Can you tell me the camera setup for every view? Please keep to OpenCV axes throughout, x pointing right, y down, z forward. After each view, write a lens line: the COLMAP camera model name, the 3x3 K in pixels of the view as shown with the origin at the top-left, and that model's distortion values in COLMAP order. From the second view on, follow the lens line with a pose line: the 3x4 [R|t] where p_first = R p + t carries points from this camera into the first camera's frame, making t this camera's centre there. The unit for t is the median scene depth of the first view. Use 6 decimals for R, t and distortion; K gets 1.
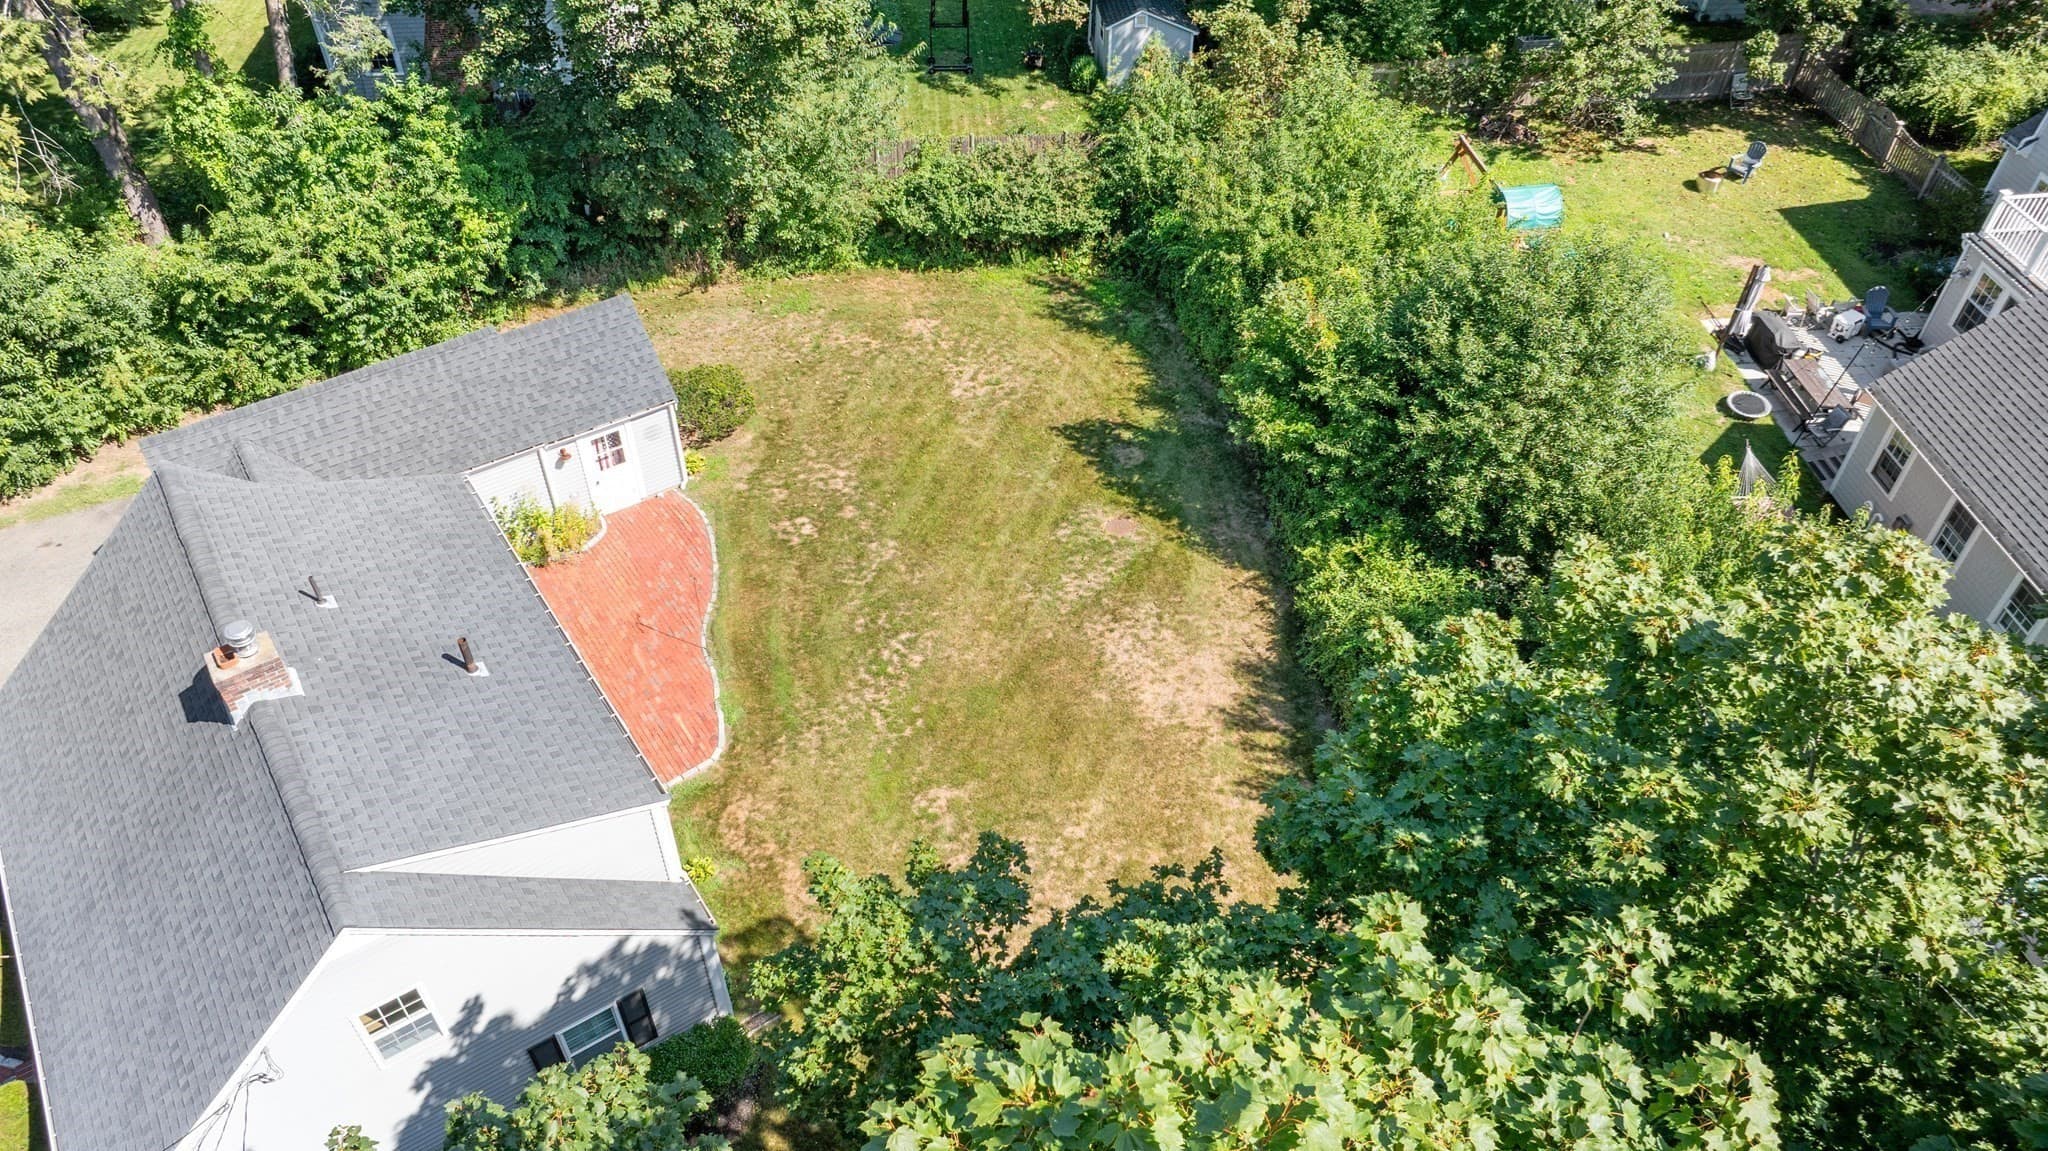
lens RADIAL K [[1442.4, 0, 1035.5], [0, 1442.4, 572.6], [0, 0, 1]] dist [0.007285, -0.001275]
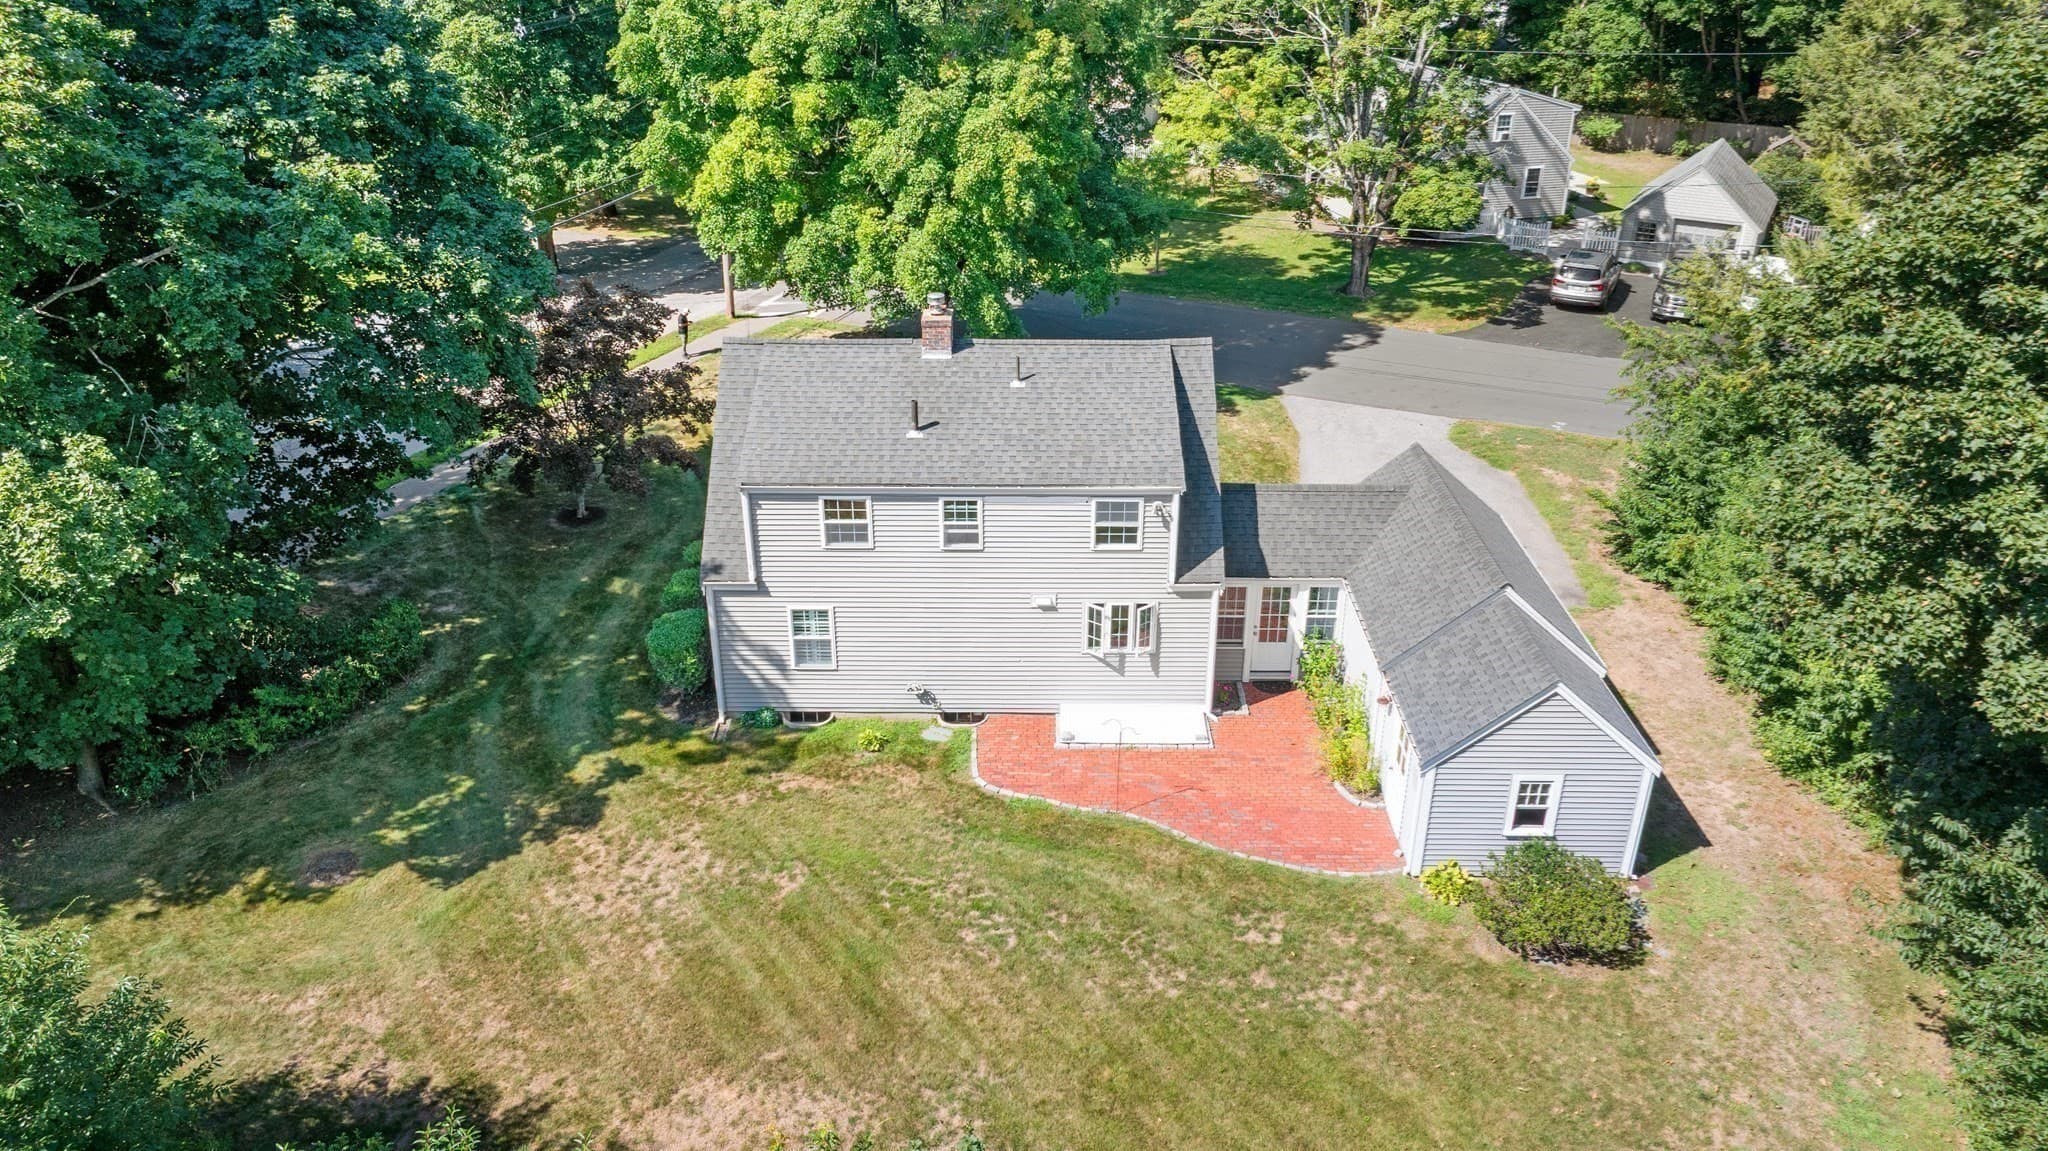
lens RADIAL K [[1436.6, 0, 1022.2], [0, 1436.6, 570.9], [0, 0, 1]] dist [-0.021274, -0.003912]
pose [[-0.578156, 0.347924, -0.738028, 0.387297], [-0.572844, 0.471028, 0.670808, -0.541840], [0.581021, 0.810606, -0.073022, 0.829675]]
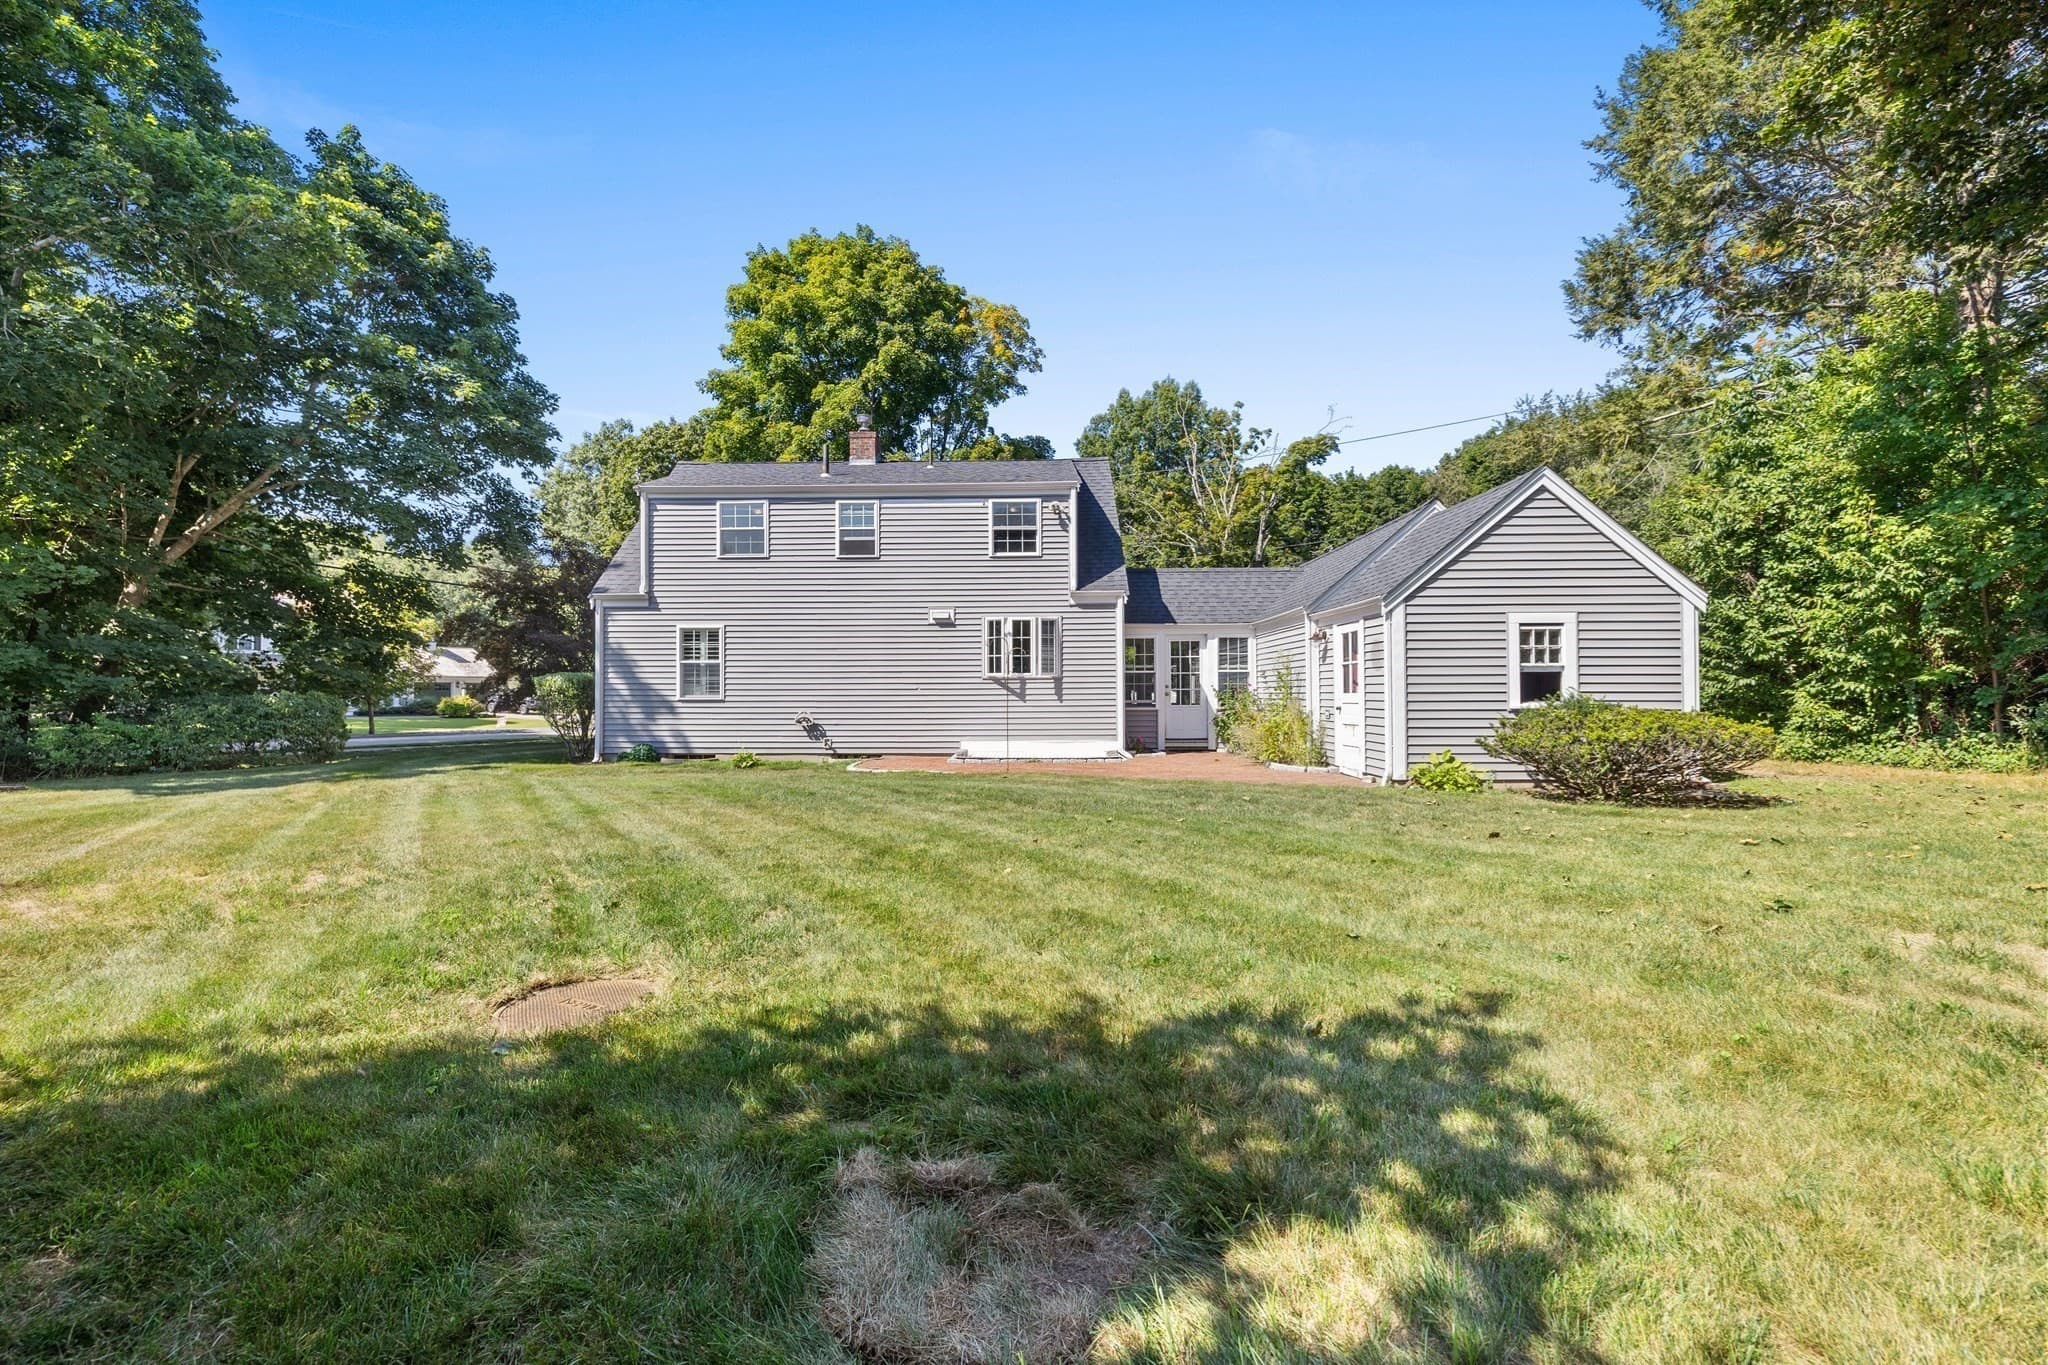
lens RADIAL K [[860.6, 0, 1014.8], [0, 860.6, 693.3], [0, 0, 1]] dist [0.001254, -0.000093]
pose [[-0.590784, -0.012396, -0.806734, 0.119020], [-0.563483, 0.721970, 0.401554, -0.143536], [0.577460, 0.691814, -0.433513, 1.066089]]
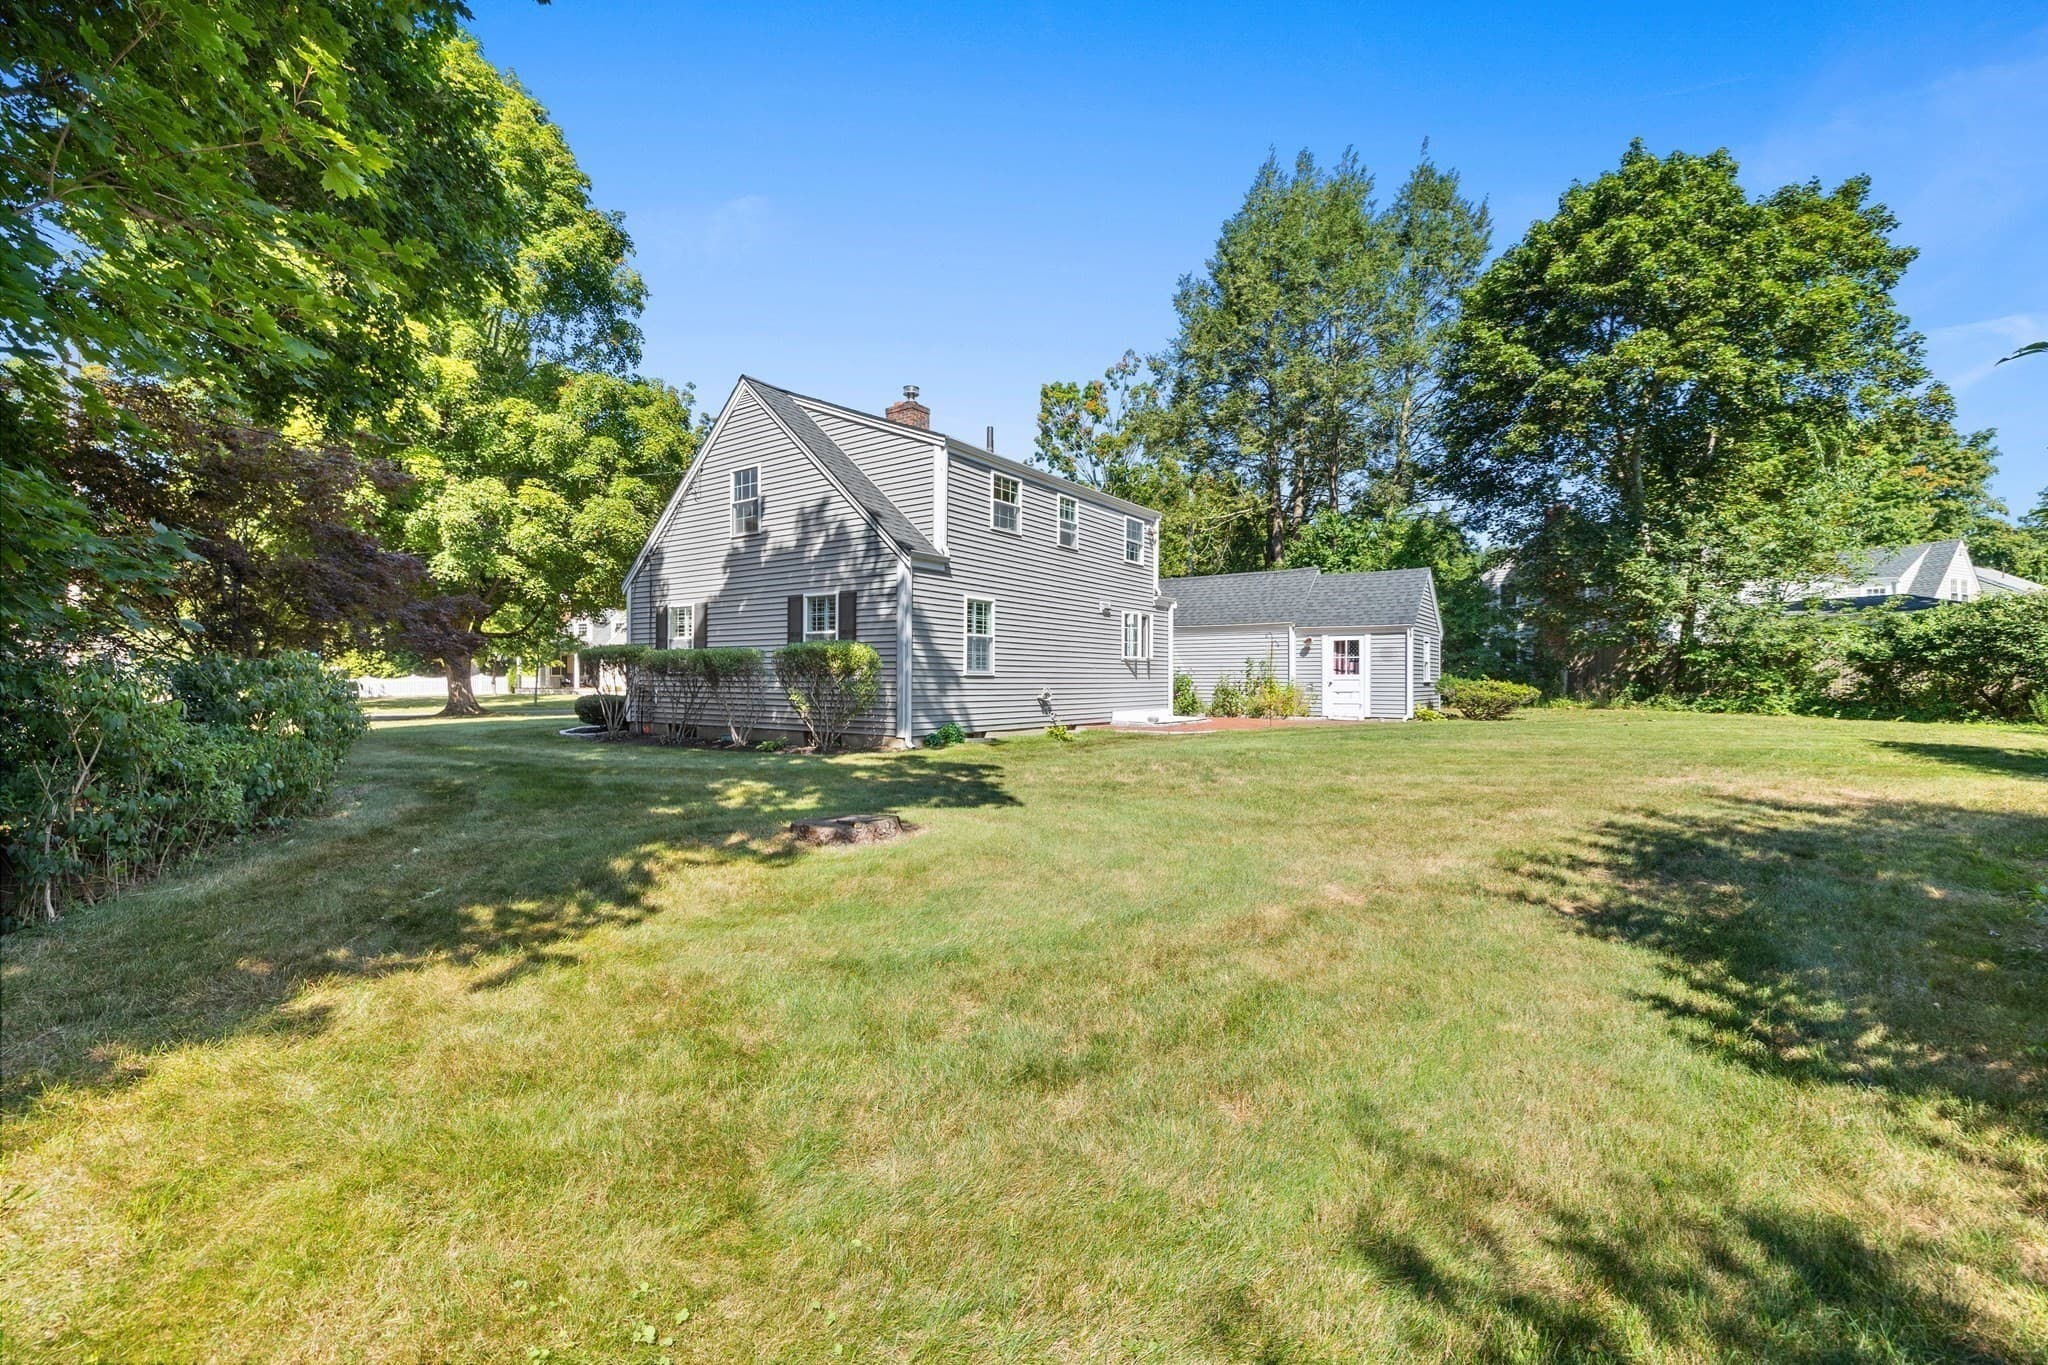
lens RADIAL K [[860.6, 0, 1014.8], [0, 860.6, 693.3], [0, 0, 1]] dist [0.001254, -0.000093]
pose [[0.334251, 0.000135, -0.942484, 0.285527], [-0.650917, 0.723233, -0.230743, 0.280075], [0.681604, 0.690604, 0.241829, 0.638736]]
